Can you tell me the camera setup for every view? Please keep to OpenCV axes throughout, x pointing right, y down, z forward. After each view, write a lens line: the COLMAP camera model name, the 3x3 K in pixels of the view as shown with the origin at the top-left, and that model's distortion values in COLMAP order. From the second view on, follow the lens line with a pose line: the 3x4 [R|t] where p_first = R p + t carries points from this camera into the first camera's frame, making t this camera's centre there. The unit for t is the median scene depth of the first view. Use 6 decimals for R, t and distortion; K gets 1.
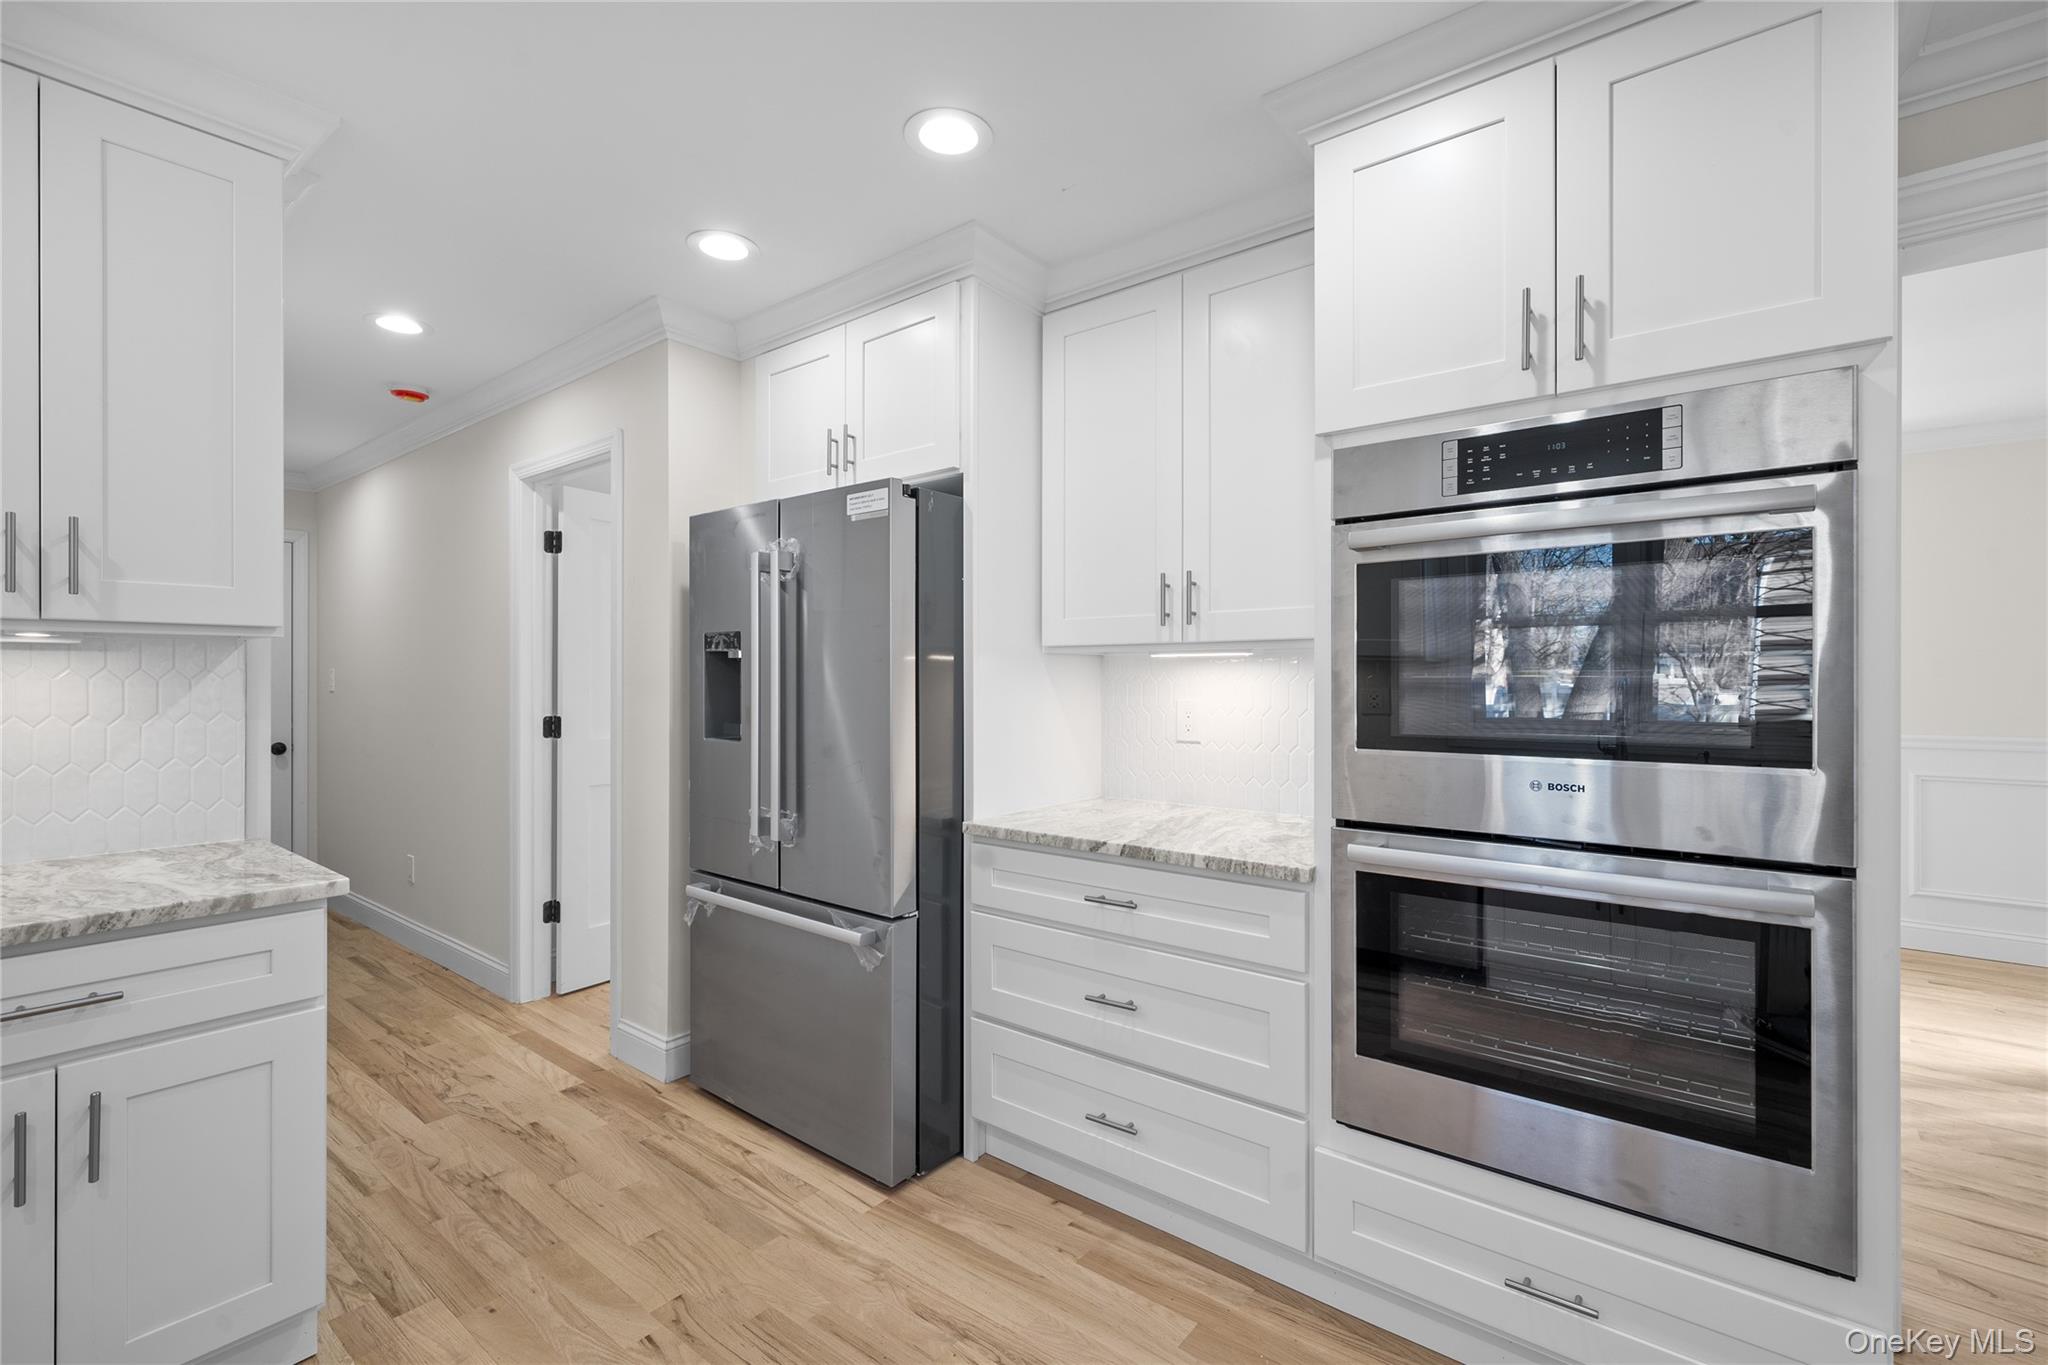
lens RADIAL K [[907.0, 0, 1024.0], [0, 907.0, 682.5], [0, 0, 1]] dist [0.000948, -0.000126]
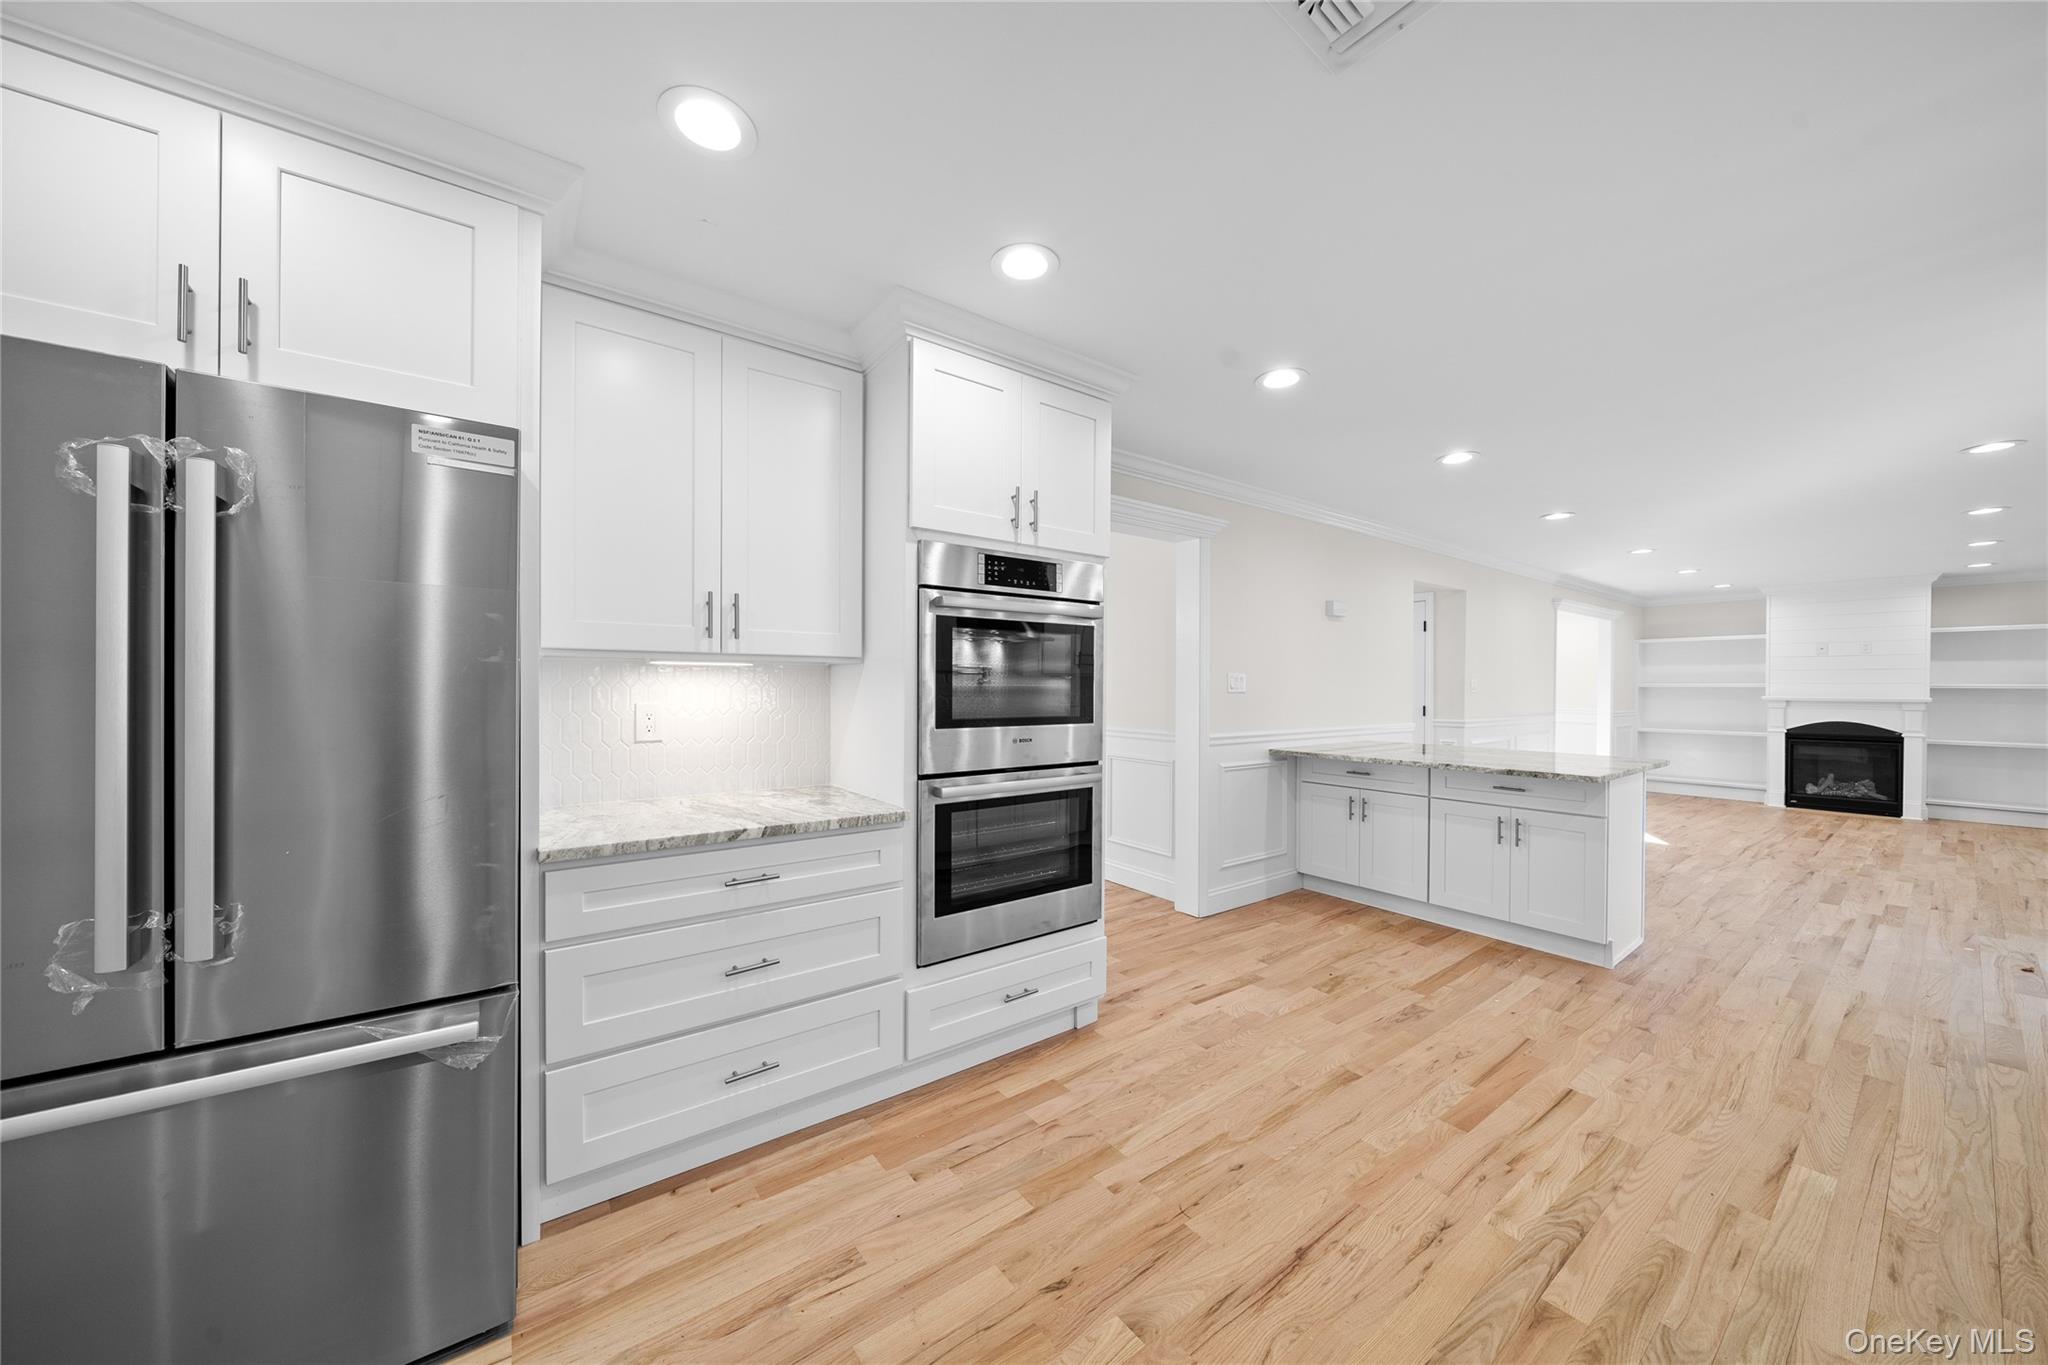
lens RADIAL K [[699.7, 0, 1022.5], [0, 699.7, 691.4], [0, 0, 1]] dist [-0.006776, 0.000437]
pose [[0.257276, -0.005184, 0.966324, -0.714969], [-0.002274, 0.999980, 0.005970, -0.001968], [-0.966335, -0.003734, 0.257259, 0.475730]]
